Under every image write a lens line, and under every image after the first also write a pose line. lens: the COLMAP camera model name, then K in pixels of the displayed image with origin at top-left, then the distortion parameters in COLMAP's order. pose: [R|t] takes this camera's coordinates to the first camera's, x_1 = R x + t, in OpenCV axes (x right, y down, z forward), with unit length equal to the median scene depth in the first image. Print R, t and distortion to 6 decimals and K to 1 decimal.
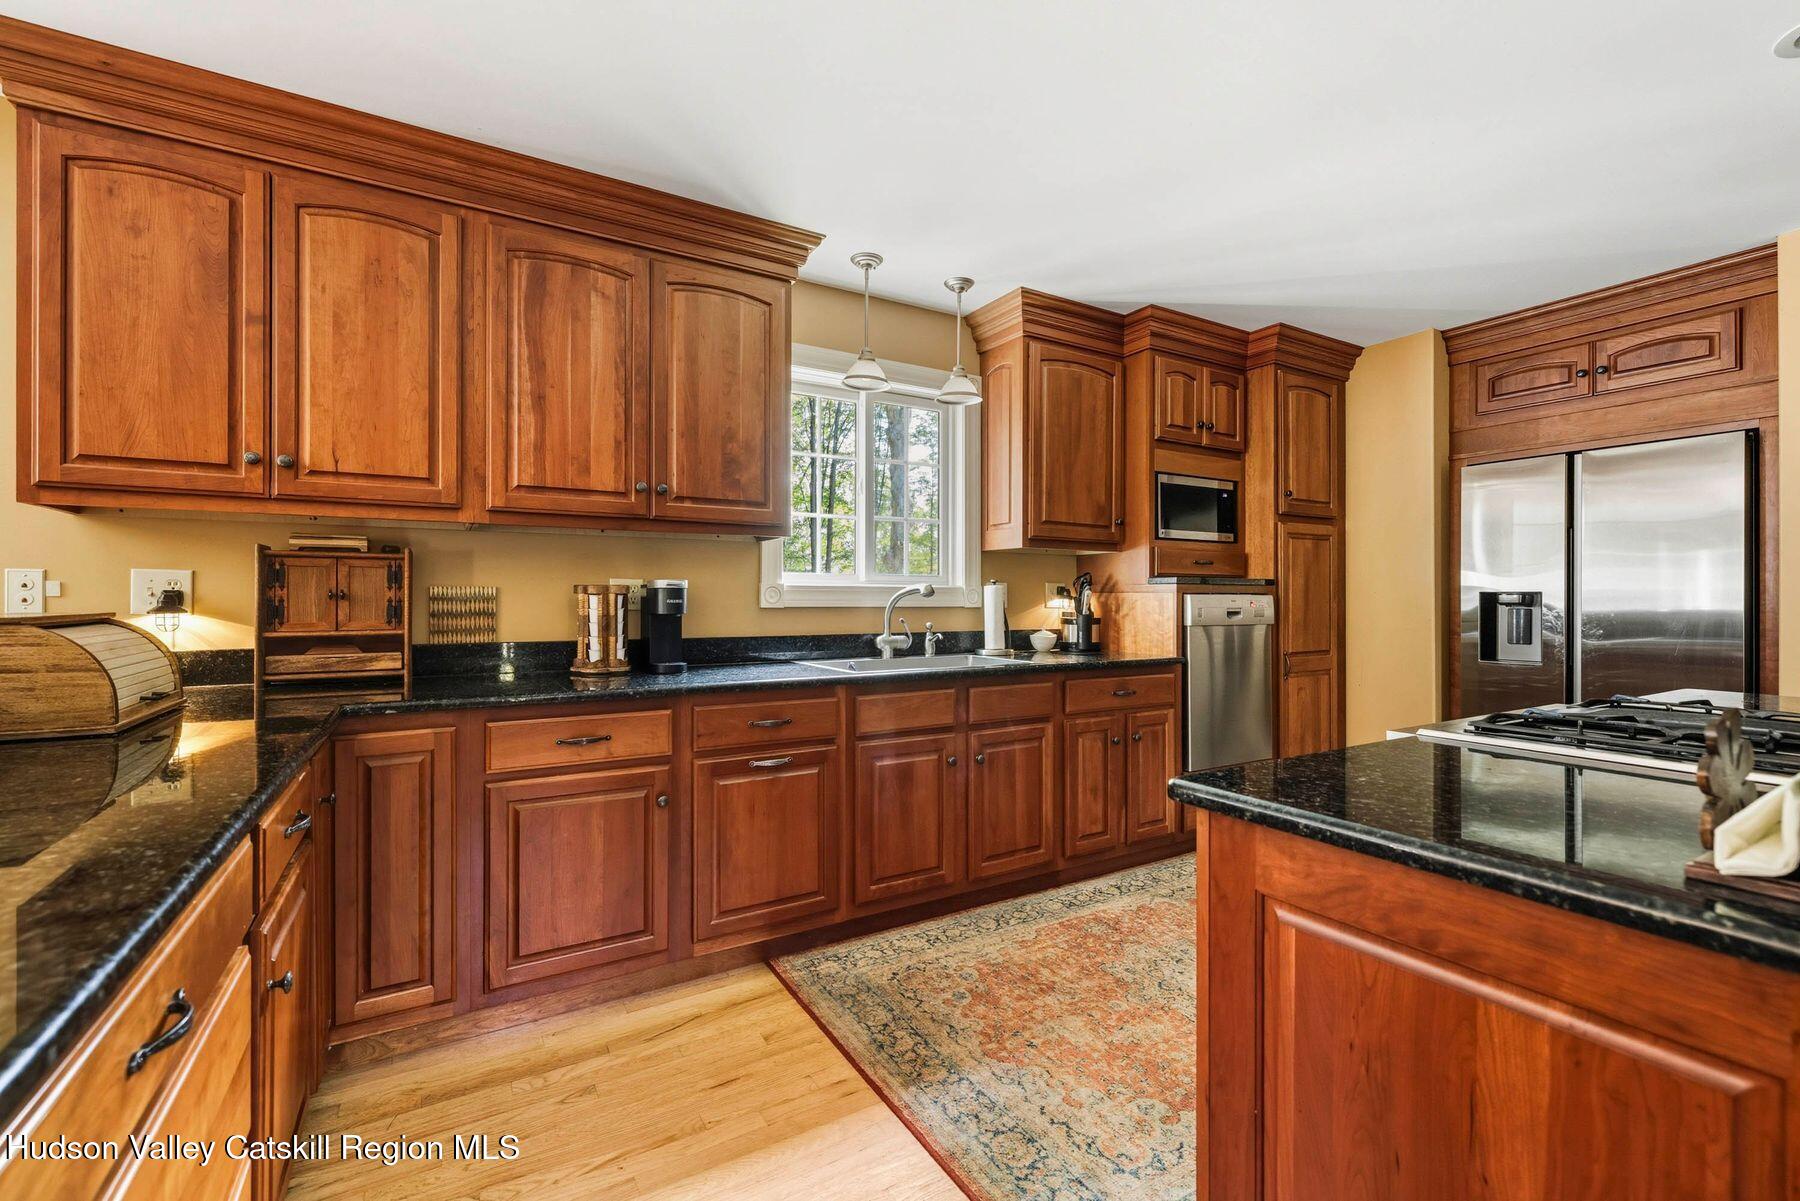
lens RADIAL K [[821.6, 0, 960.6], [0, 821.6, 601.5], [0, 0, 1]] dist [0.001095, 0.000345]
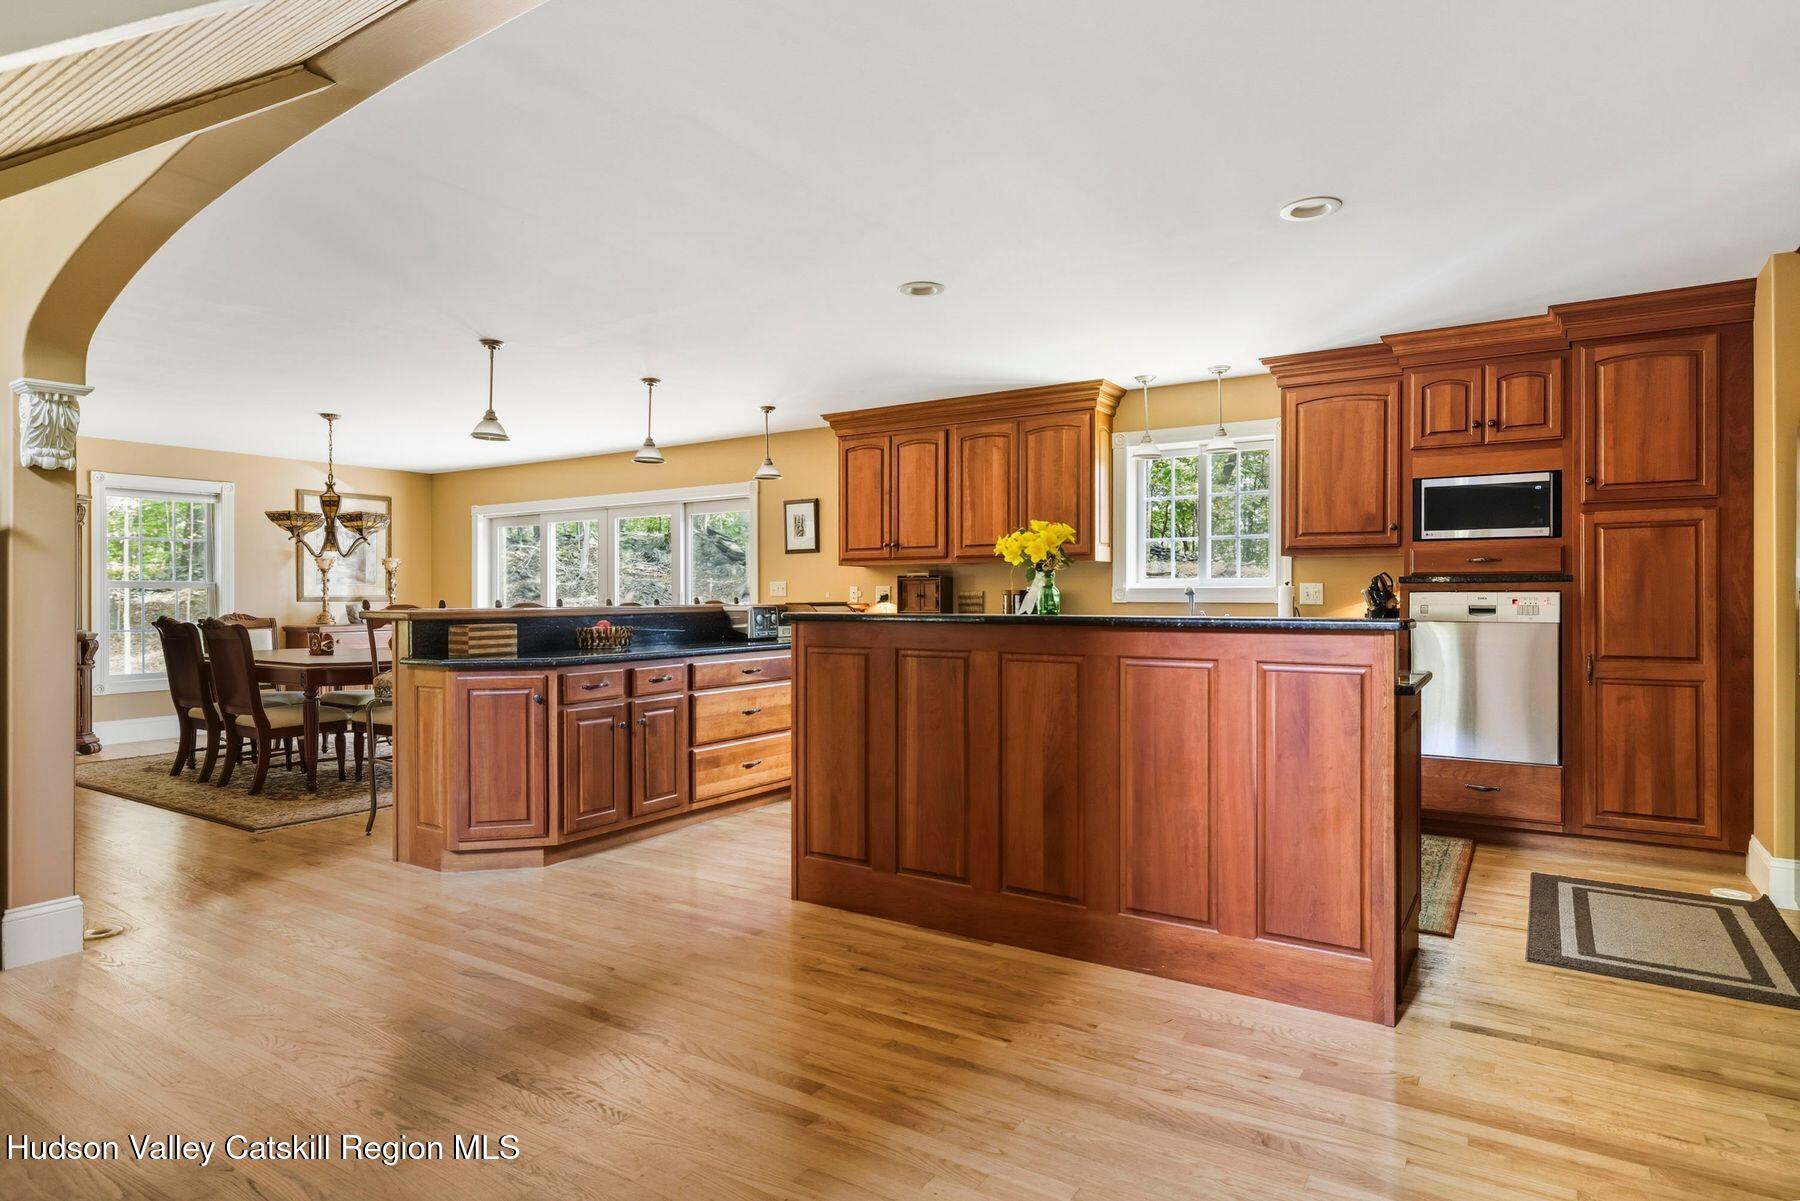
lens RADIAL K [[998.2, 0, 898.7], [0, 998.2, 593.6], [0, 0, 1]] dist [0.001304, 0.000384]
pose [[0.415442, -0.001367, -0.909618, 1.534661], [0.003636, 0.999993, 0.000158, -0.012306], [0.909612, -0.003373, 0.415445, -0.222367]]
